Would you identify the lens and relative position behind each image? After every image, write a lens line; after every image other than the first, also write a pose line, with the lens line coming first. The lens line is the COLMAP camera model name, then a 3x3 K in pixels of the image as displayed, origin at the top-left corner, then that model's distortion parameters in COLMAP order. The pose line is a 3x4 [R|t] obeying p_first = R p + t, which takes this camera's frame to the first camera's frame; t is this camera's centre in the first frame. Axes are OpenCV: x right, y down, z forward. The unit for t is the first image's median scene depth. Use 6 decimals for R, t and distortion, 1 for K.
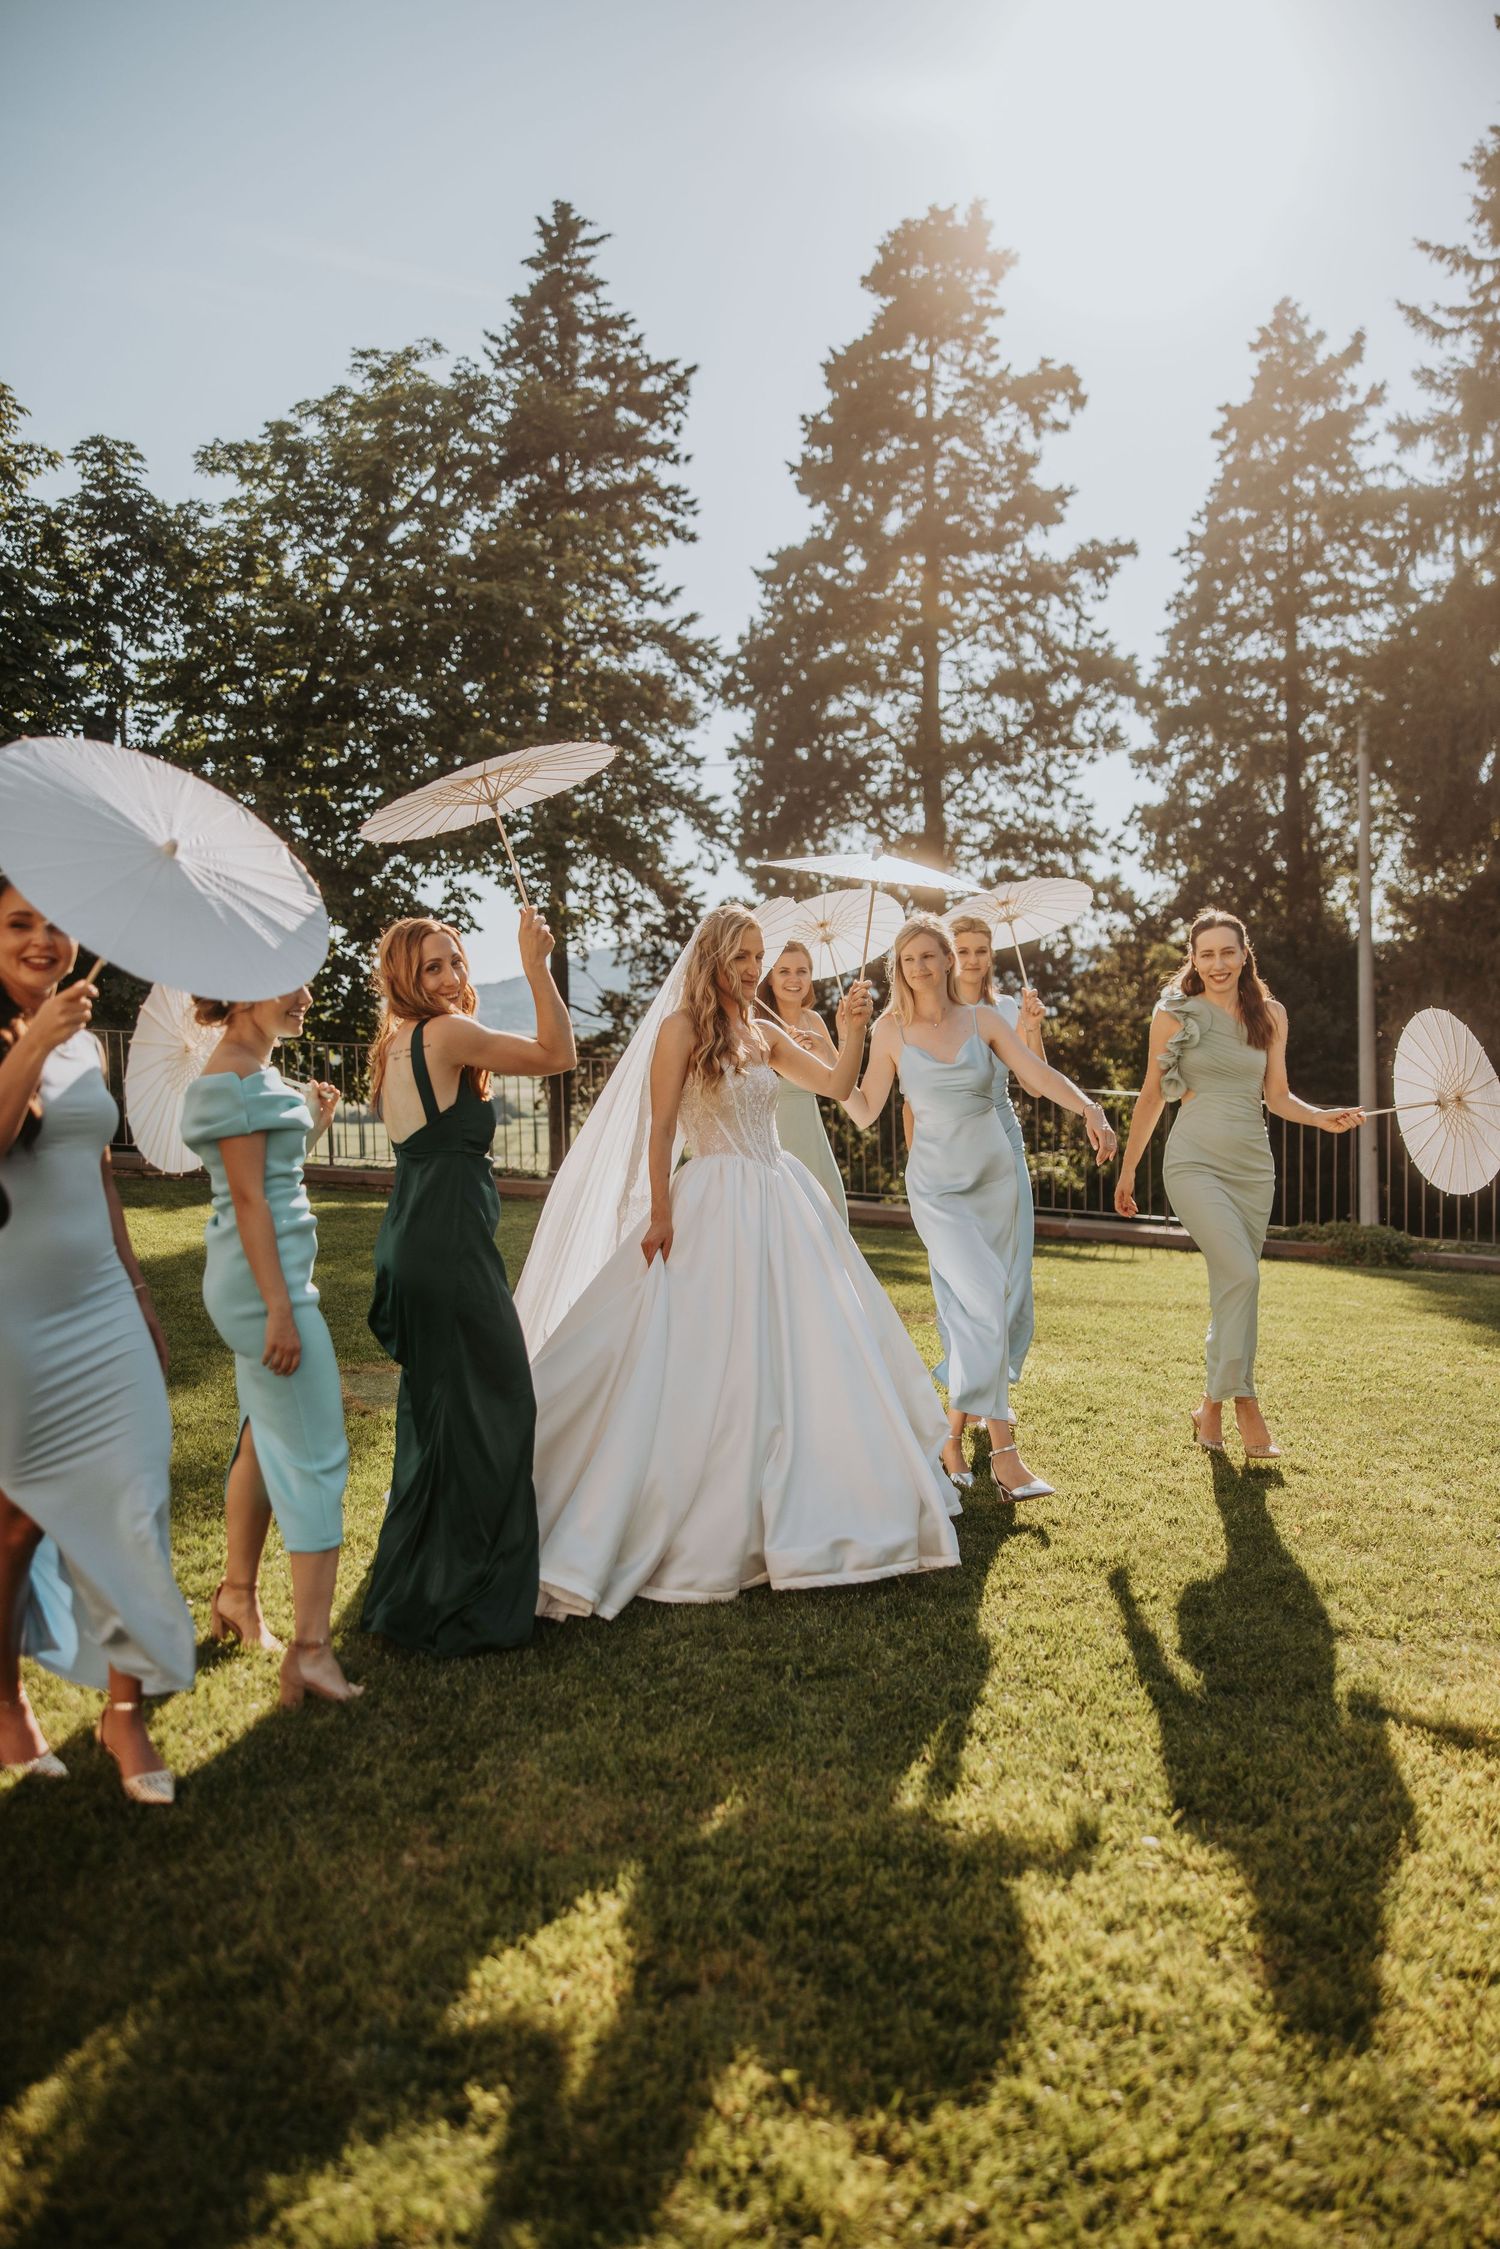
lens RADIAL K [[1776.5, 0, 738.1], [0, 1776.5, 1136.7], [0, 0, 1]] dist [0.021627, -0.004152]
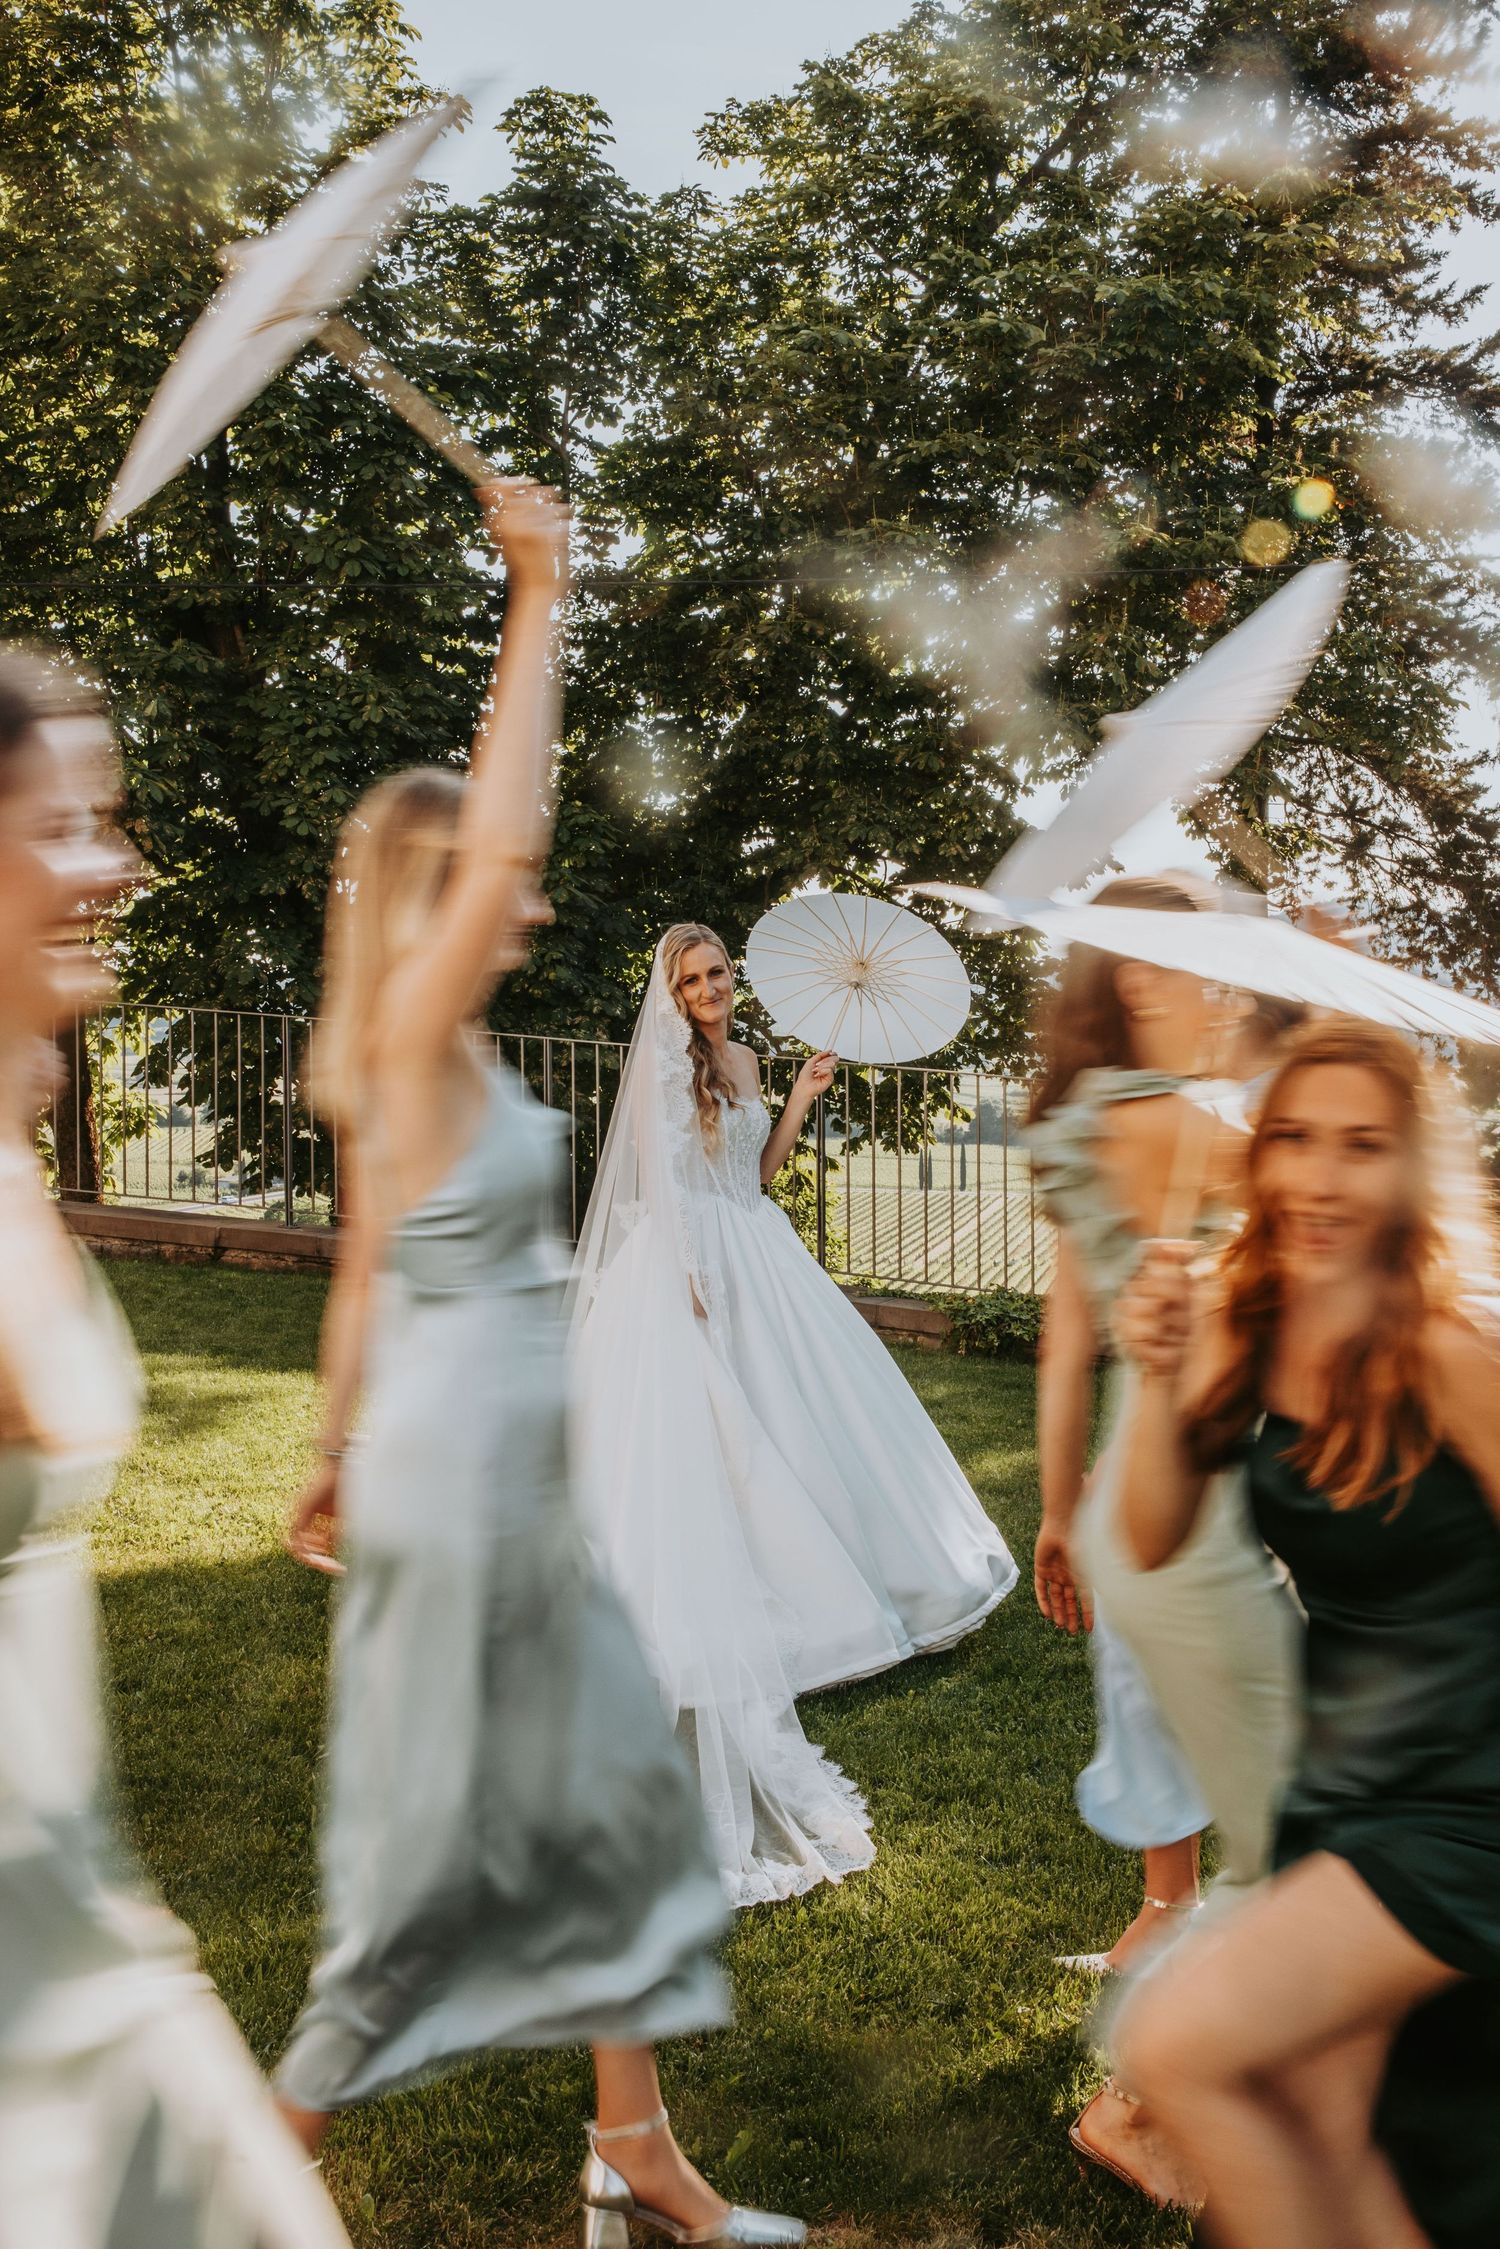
lens RADIAL K [[2473.0, 0, 748.6], [0, 2473.0, 1025.4], [0, 0, 1]] dist [0.058166, -0.008548]
pose [[0.955891, 0.019642, -0.293063, -0.016384], [-0.036399, 0.997992, -0.051837, -0.012904], [0.291456, 0.060217, 0.954687, 0.148564]]
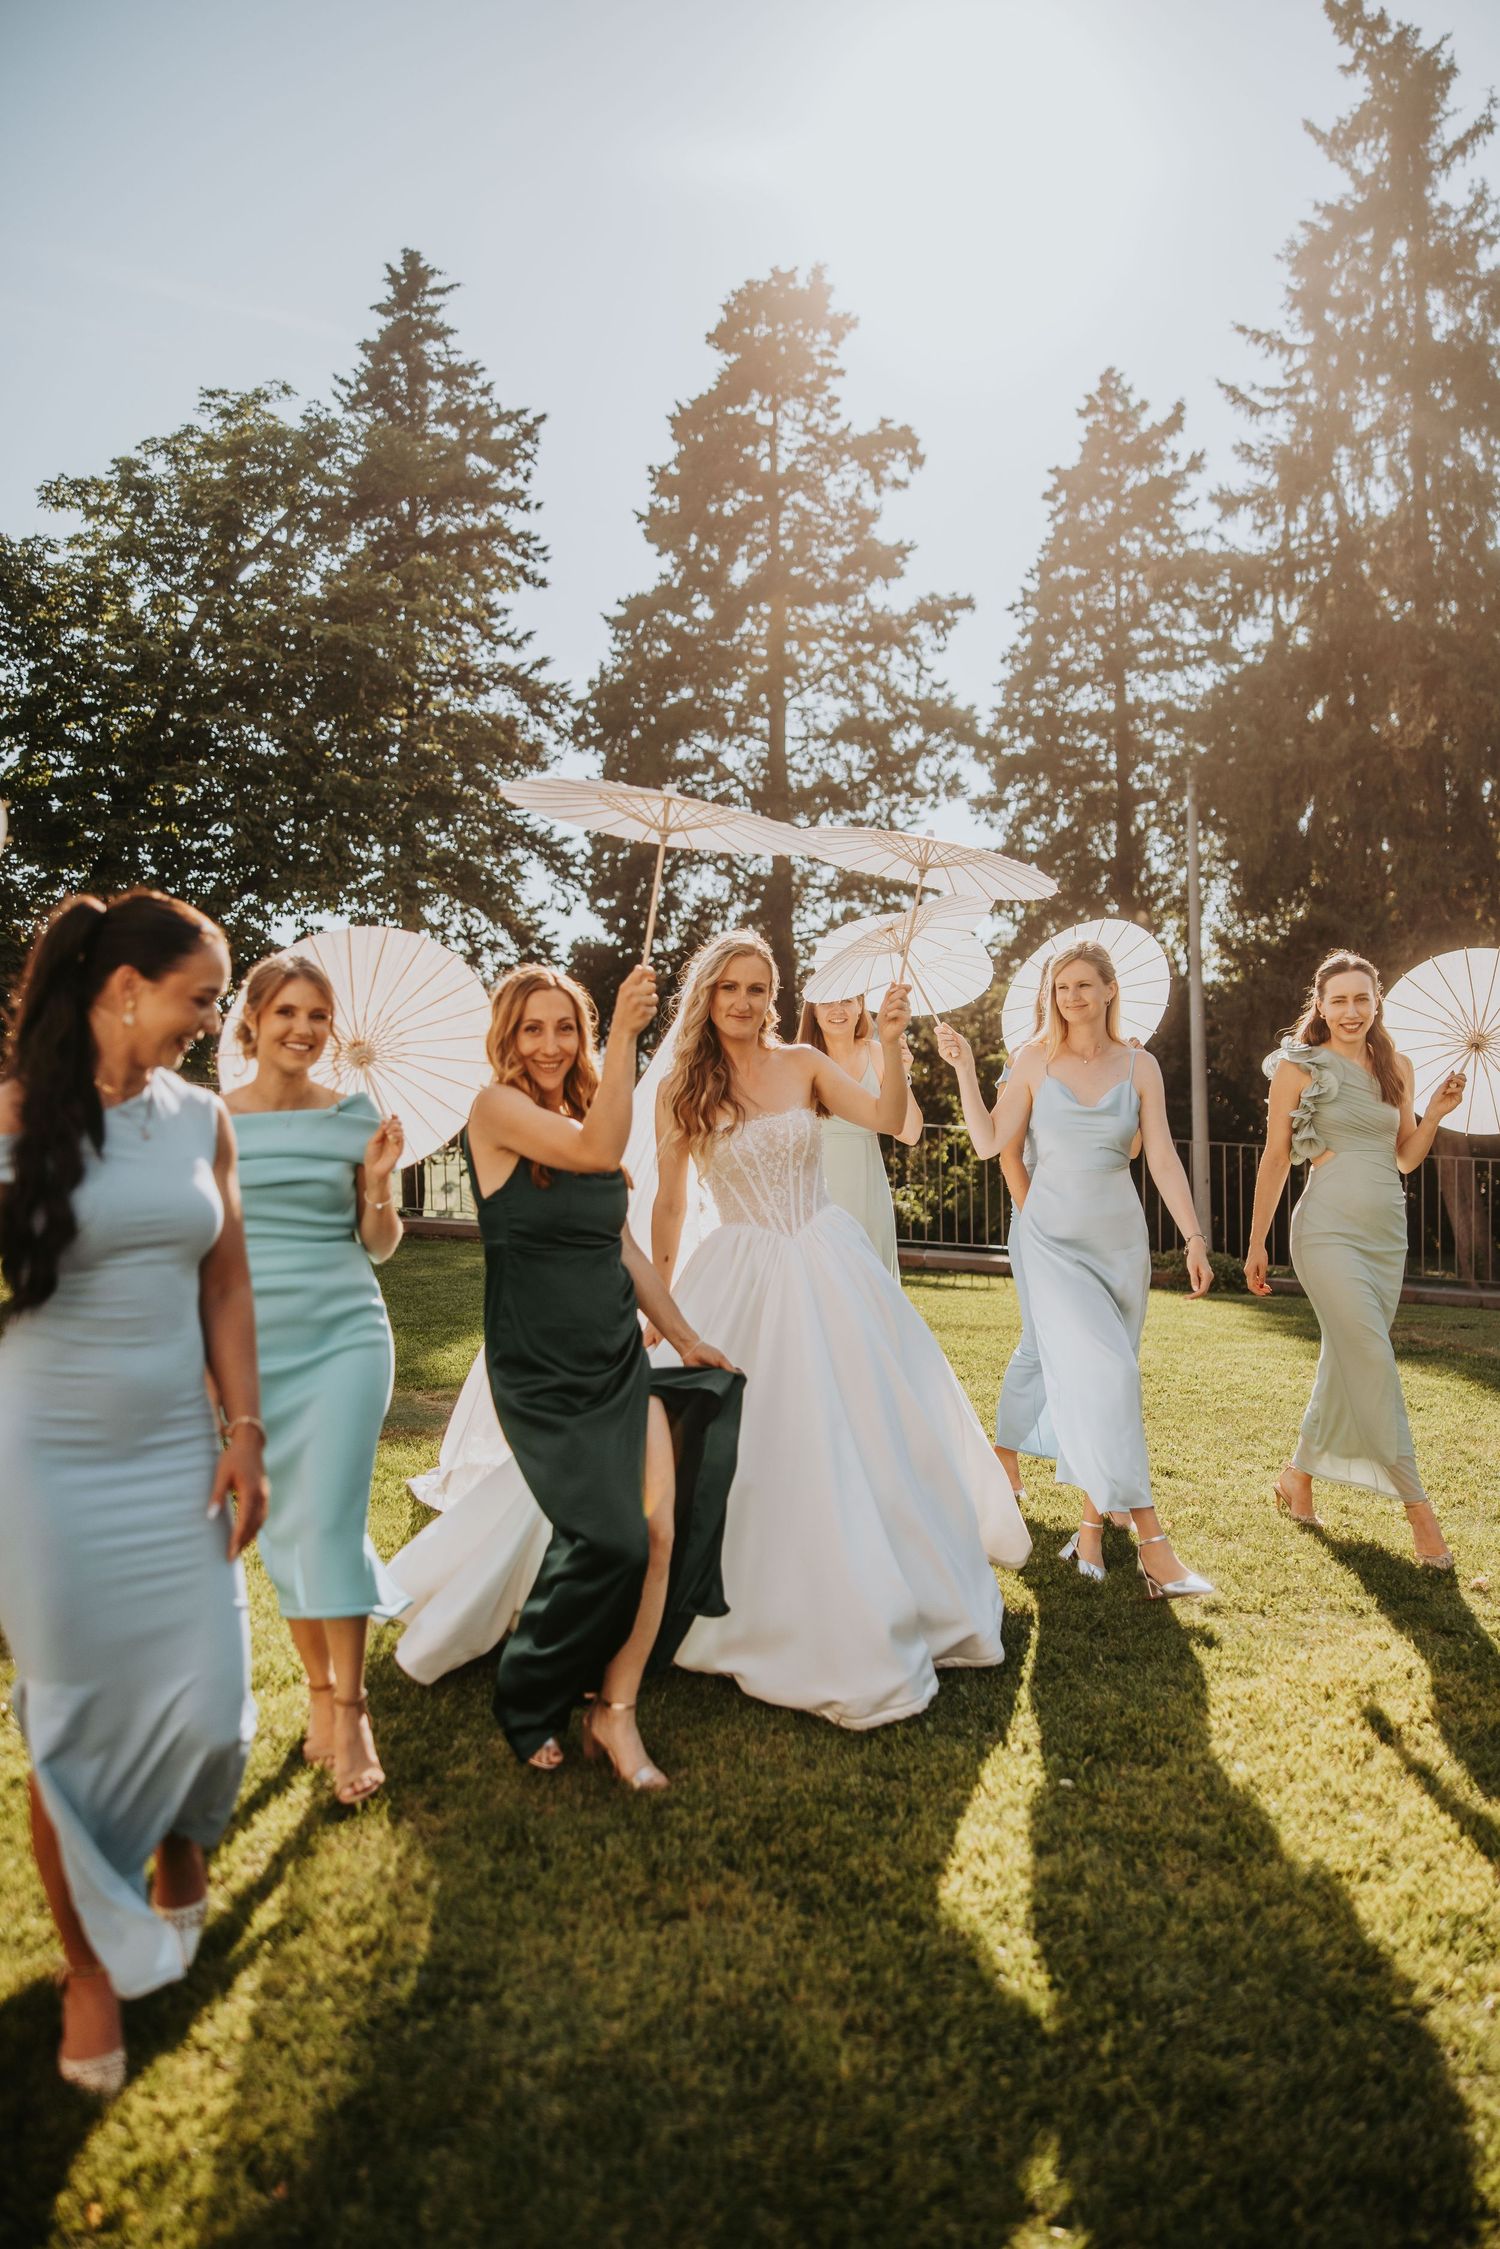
lens RADIAL K [[1776.5, 0, 738.1], [0, 1776.5, 1136.7], [0, 0, 1]] dist [0.021627, -0.004152]
pose [[0.995998, -0.005764, 0.089185, -0.007343], [0.007666, 0.999750, -0.020998, 0.000529], [-0.089042, 0.021598, 0.995794, -0.011686]]
